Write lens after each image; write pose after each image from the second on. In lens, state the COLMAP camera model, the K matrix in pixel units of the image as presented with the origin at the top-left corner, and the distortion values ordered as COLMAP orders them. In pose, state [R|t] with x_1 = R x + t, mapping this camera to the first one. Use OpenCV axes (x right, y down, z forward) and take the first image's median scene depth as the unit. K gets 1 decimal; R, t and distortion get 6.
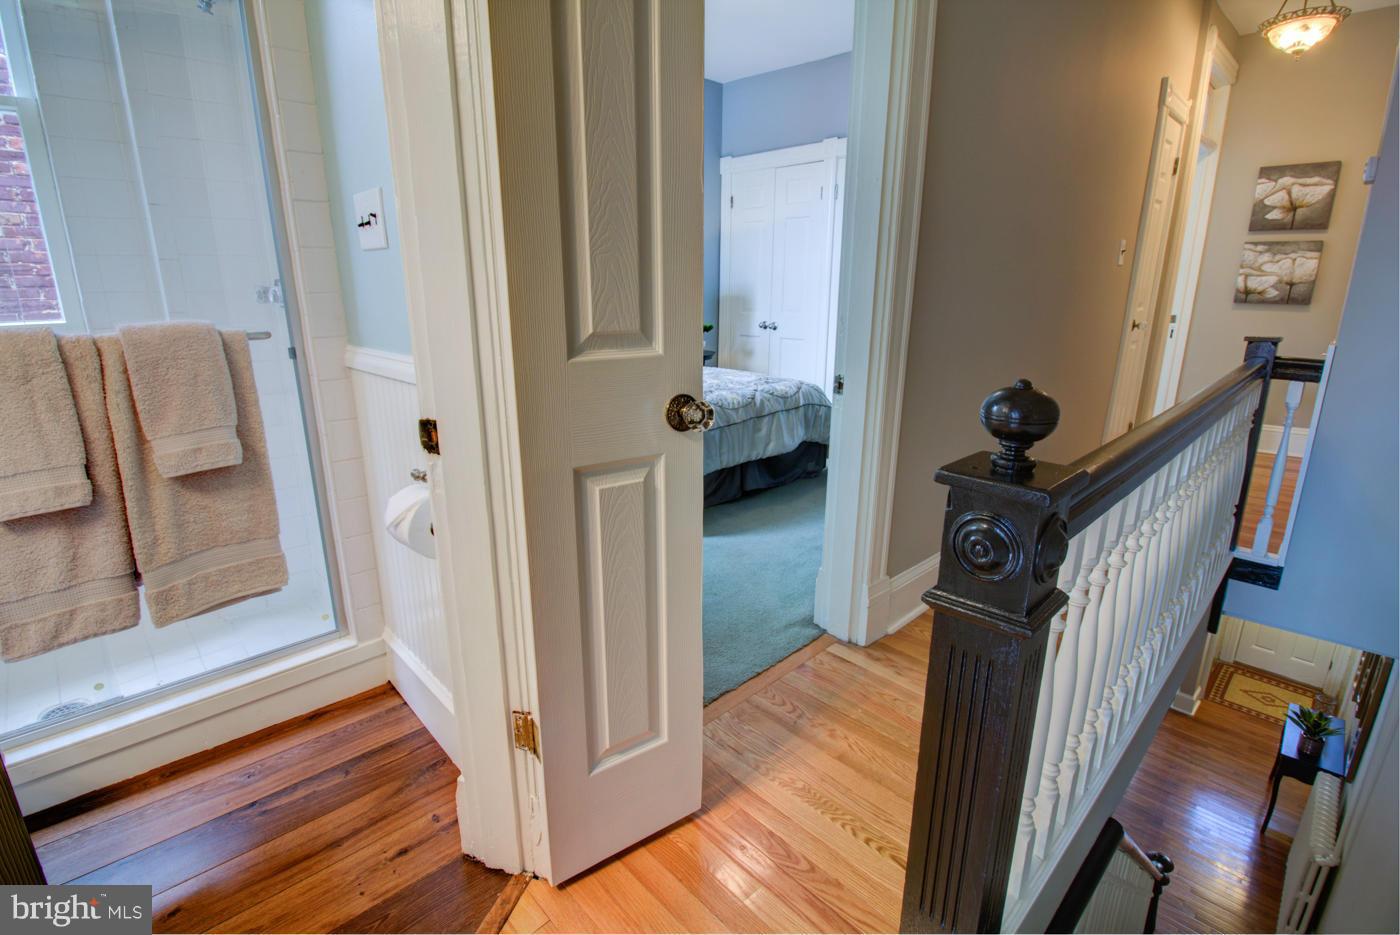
lens RADIAL K [[644.5, 0, 698.6], [0, 644.5, 457.8], [0, 0, 1]] dist [-0.003238, -0.010723]
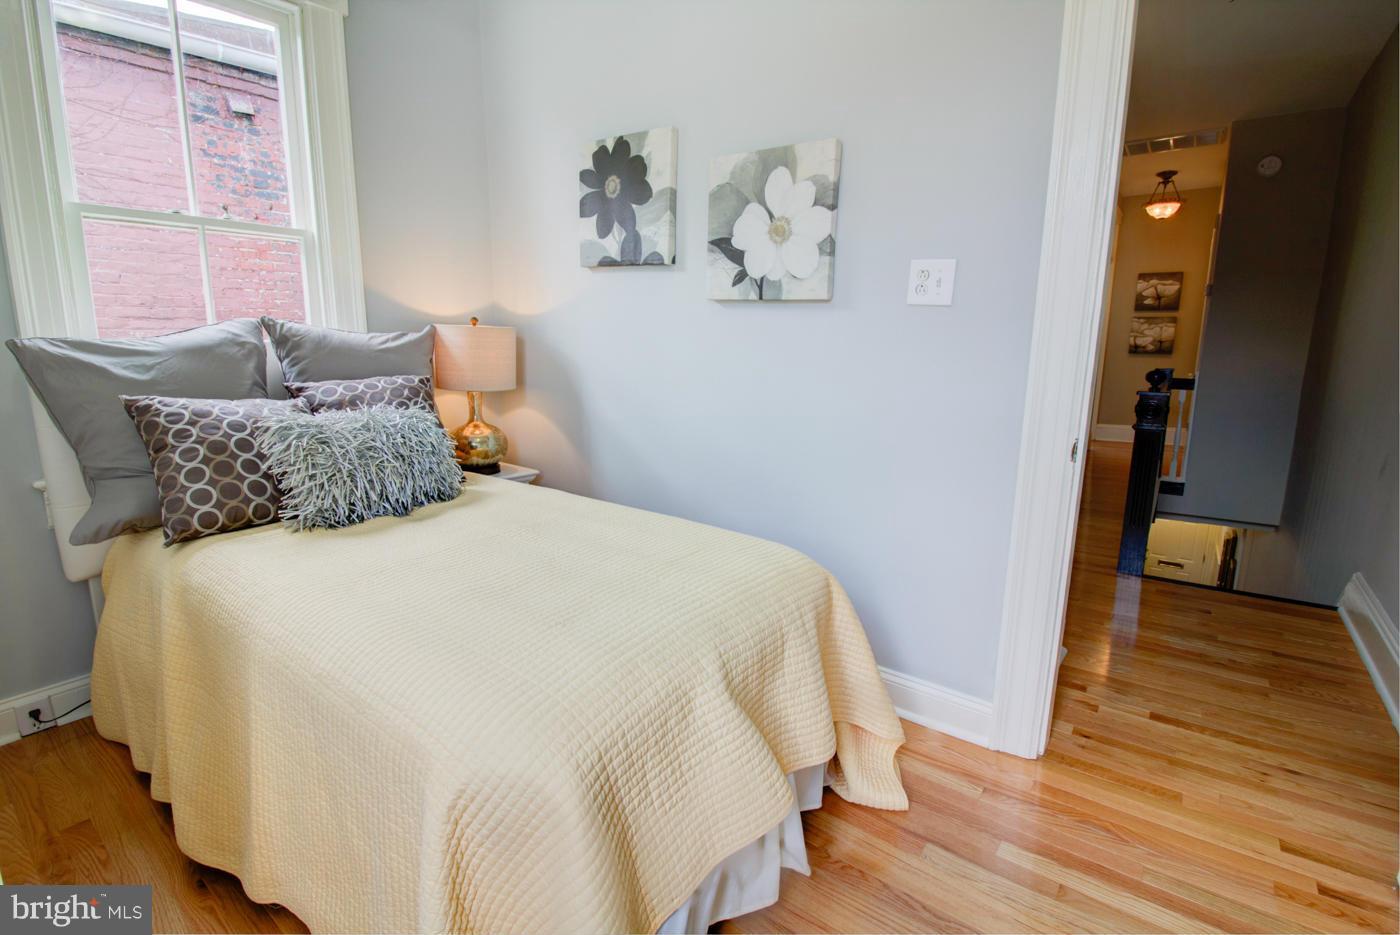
lens RADIAL K [[644.5, 0, 696.0], [0, 644.5, 459.5], [0, 0, 1]] dist [-0.003238, -0.010723]
pose [[0.987931, -0.026264, 0.152654, -0.657342], [0.038114, 0.996437, -0.075232, 0.140463], [-0.150134, 0.080142, 0.985412, -0.550750]]
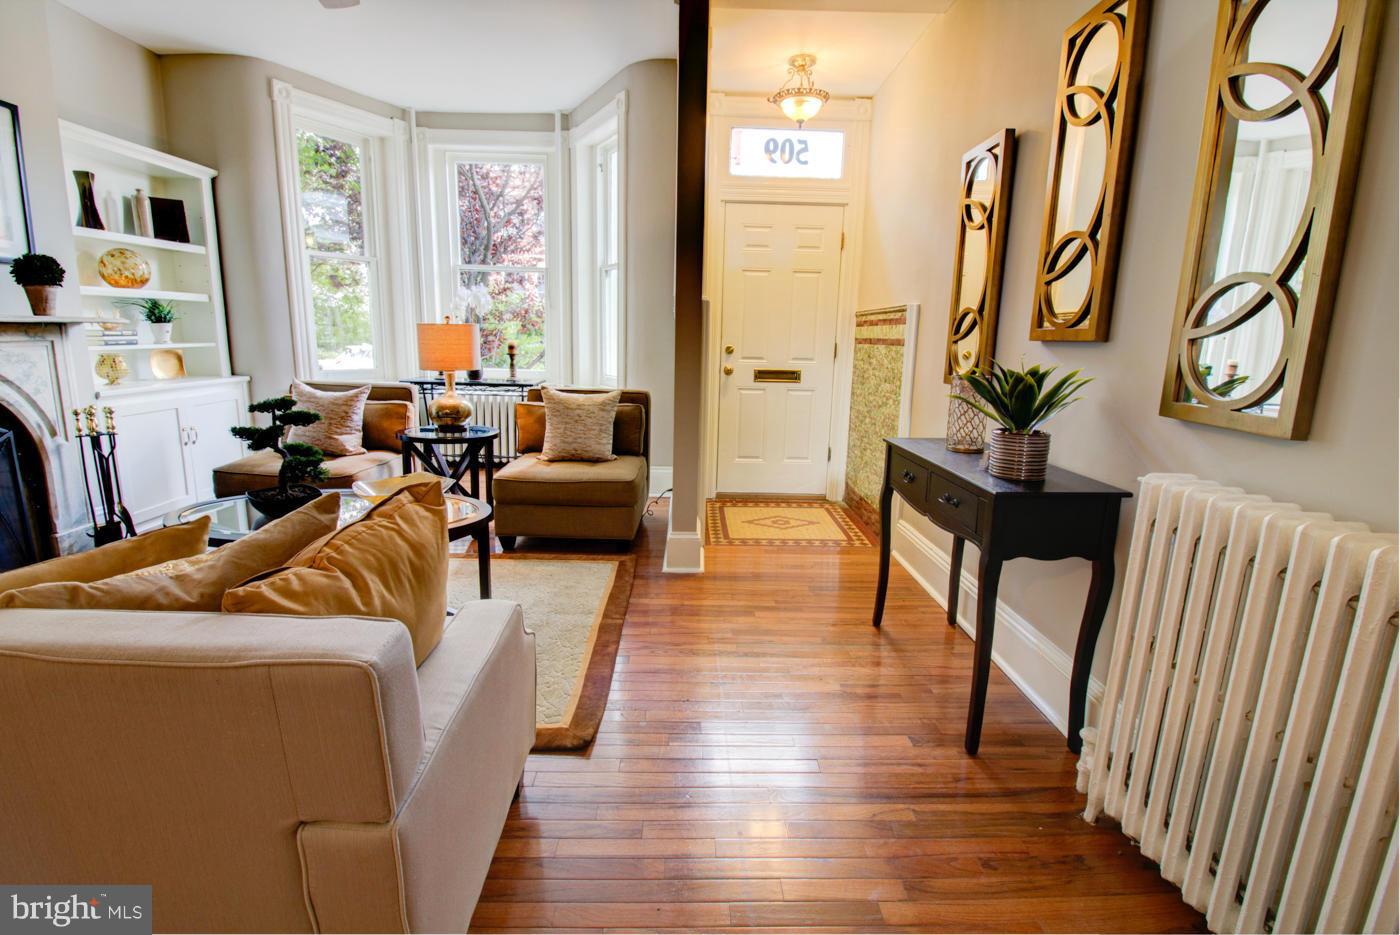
lens RADIAL K [[644.5, 0, 695.8], [0, 644.5, 458.8], [0, 0, 1]] dist [-0.003238, -0.010723]
pose [[0.677207, -0.120157, 0.725916, 0.819735], [0.171538, 0.985173, 0.003042, 0.604032], [-0.715518, 0.122462, 0.687777, 1.260243]]
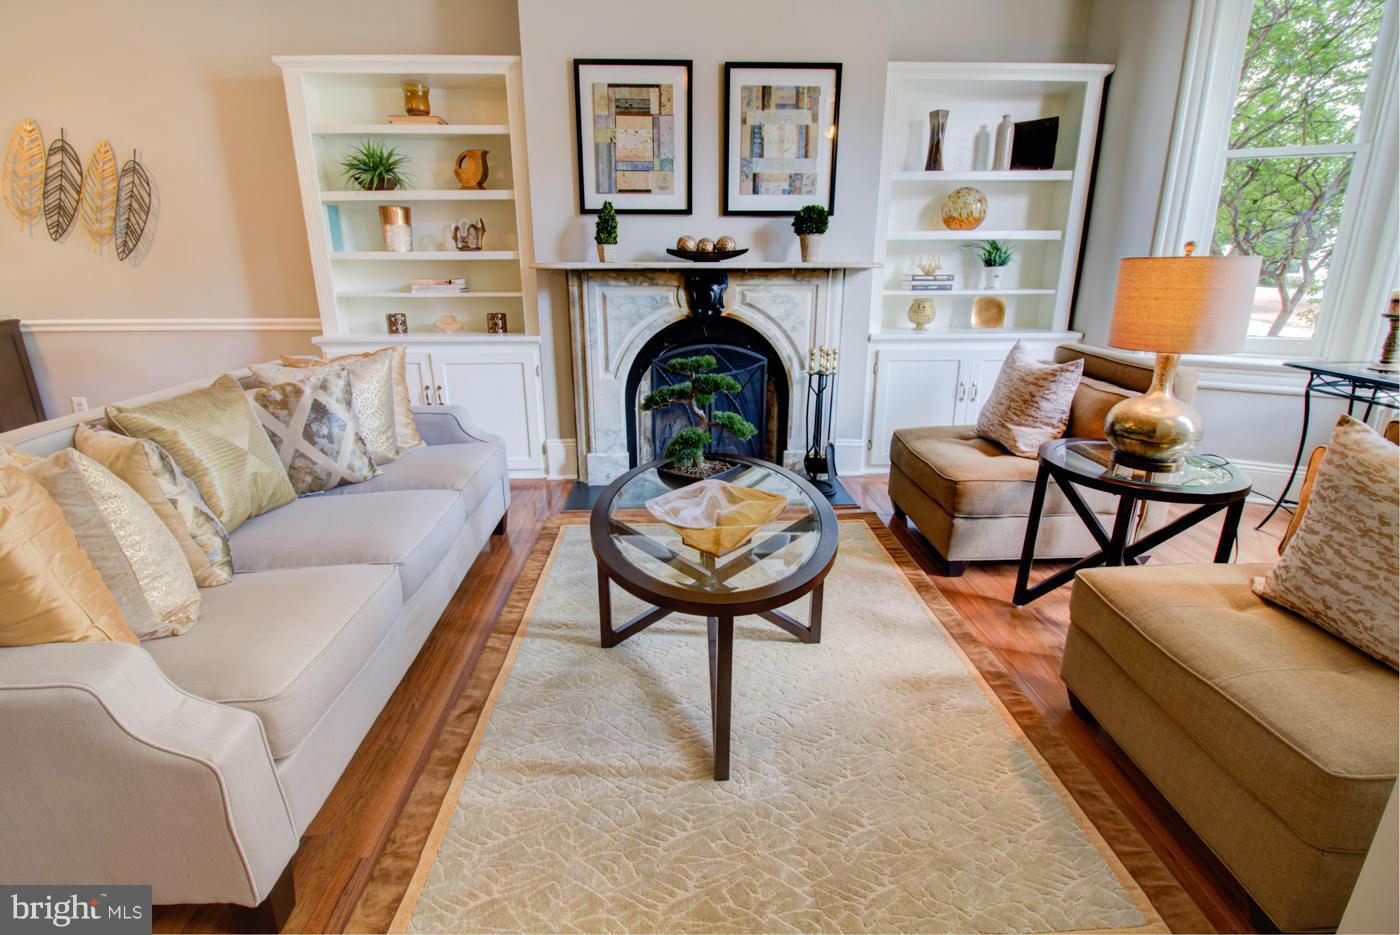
lens RADIAL K [[644.5, 0, 694.6], [0, 644.5, 458.7], [0, 0, 1]] dist [-0.003238, -0.010723]
pose [[0.751367, 0.190331, -0.631839, 1.380163], [-0.175912, 0.980624, 0.086207, 0.510181], [0.636005, 0.046375, 0.770291, 1.584401]]
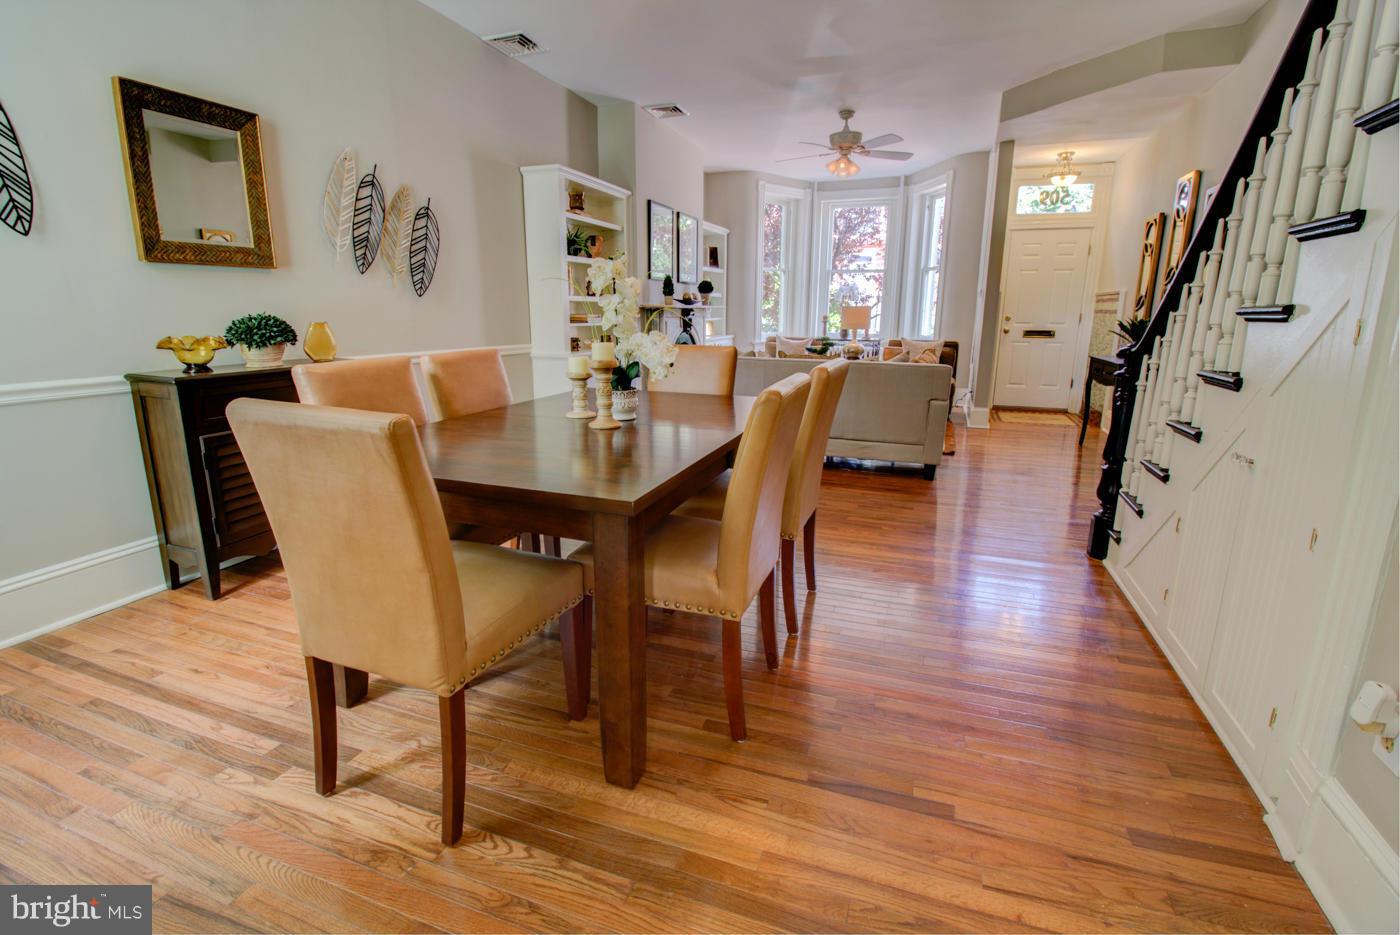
lens RADIAL K [[644.5, 0, 697.1], [0, 644.5, 457.3], [0, 0, 1]] dist [-0.003238, -0.010723]
pose [[0.896218, -0.092344, 0.433896, -0.070271], [0.110921, 0.993673, -0.017631, 0.786847], [-0.429522, 0.063929, 0.900791, 0.618561]]
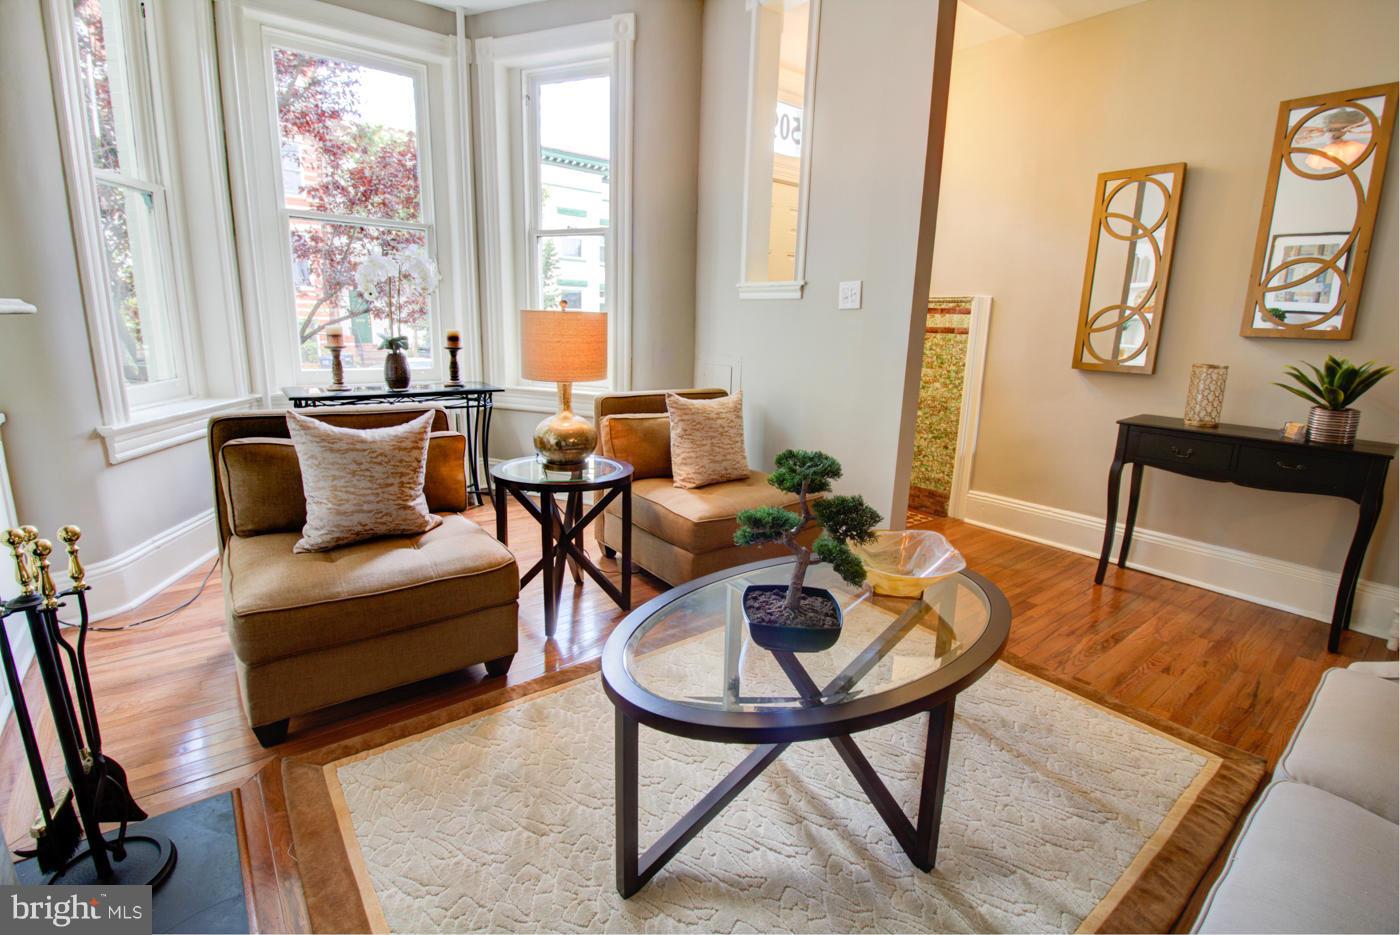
lens RADIAL K [[644.5, 0, 699.7], [0, 644.5, 461.4], [0, 0, 1]] dist [-0.003238, -0.010723]
pose [[0.092190, -0.210001, 0.973345, 0.624313], [0.239253, 0.953543, 0.183068, 0.389360], [-0.966571, 0.215999, 0.138151, 2.019348]]
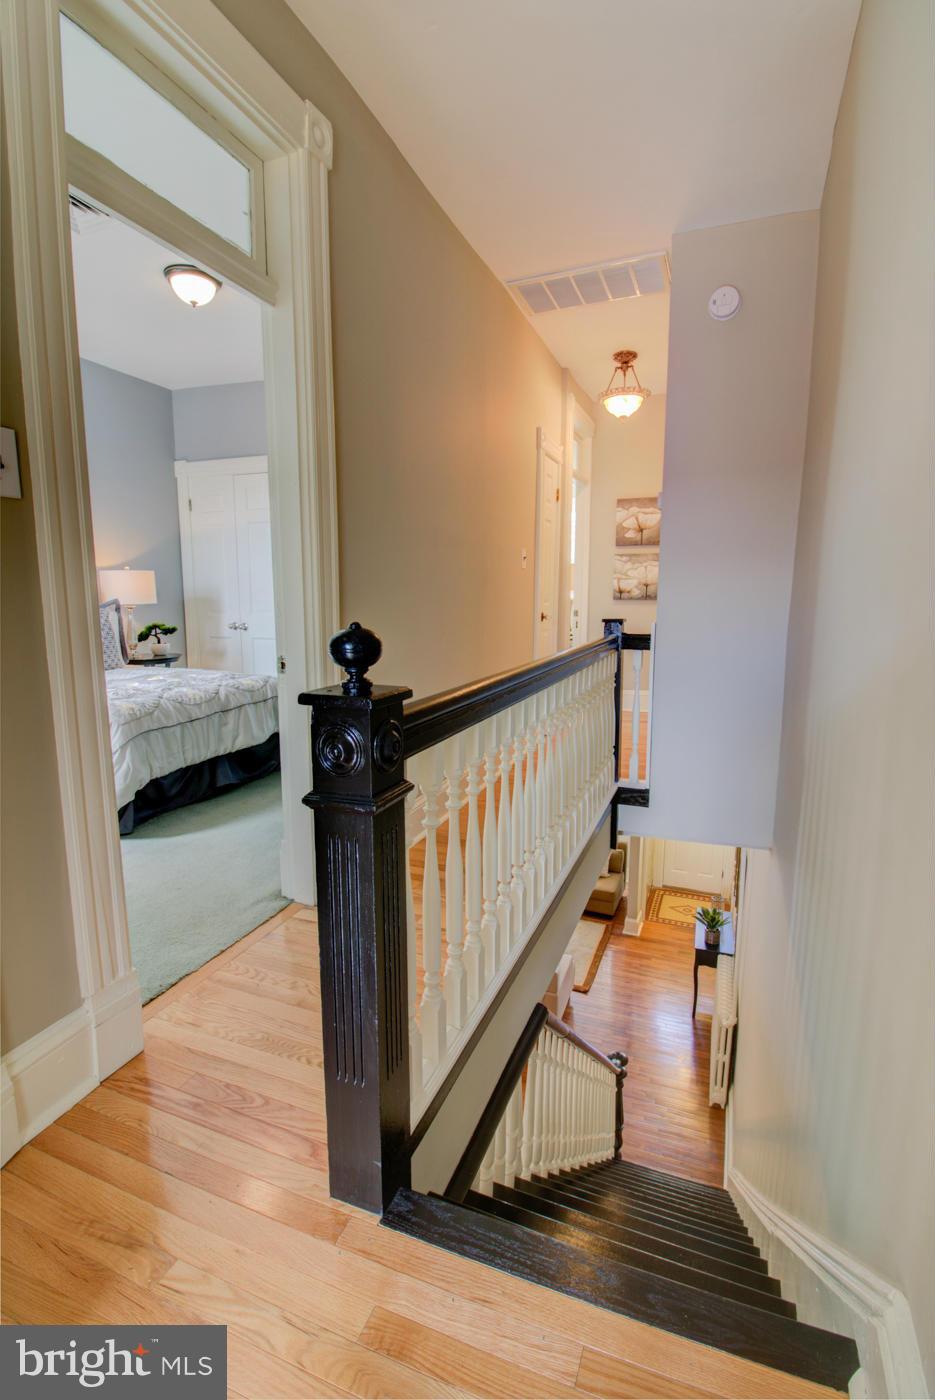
lens RADIAL K [[644.5, 0, 478.6], [0, 644.5, 697.2], [0, 0, 1]] dist [-0.003238, -0.010723]
pose [[0.907018, -0.065328, 0.415994, 0.036964], [0.108183, 0.990885, -0.080271, 0.038042], [-0.406958, 0.117811, 0.905818, -0.068646]]
